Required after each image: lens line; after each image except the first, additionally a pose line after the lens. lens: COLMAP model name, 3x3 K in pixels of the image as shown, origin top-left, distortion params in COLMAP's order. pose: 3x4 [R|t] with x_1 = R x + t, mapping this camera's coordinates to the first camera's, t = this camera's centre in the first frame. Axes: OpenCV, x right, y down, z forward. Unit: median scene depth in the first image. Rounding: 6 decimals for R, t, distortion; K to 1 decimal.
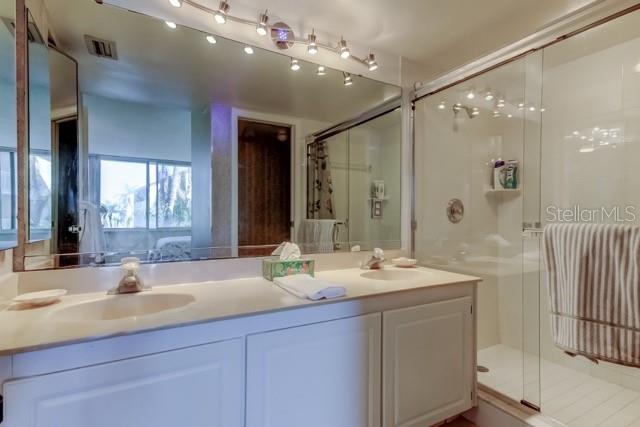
lens RADIAL K [[310.5, 0, 322.8], [0, 310.5, 217.2], [0, 0, 1]] dist [0.032203, 0.000215]
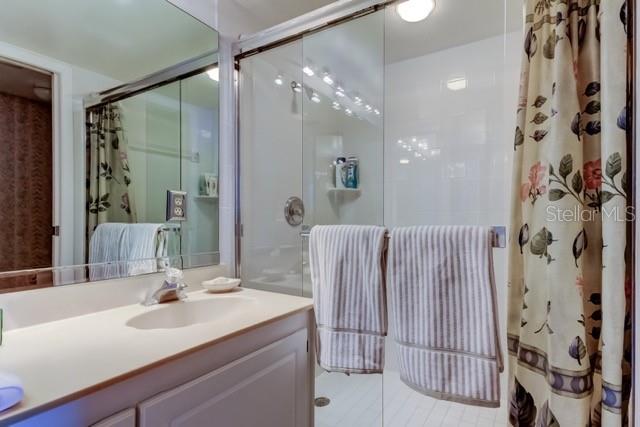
lens RADIAL K [[310.5, 0, 322.8], [0, 310.5, 217.2], [0, 0, 1]] dist [0.032203, 0.000215]
pose [[0.897515, 0.003164, 0.440972, 0.123616], [0.002157, 0.999931, -0.011566, 0.003988], [-0.440978, 0.011331, 0.897446, 0.224601]]
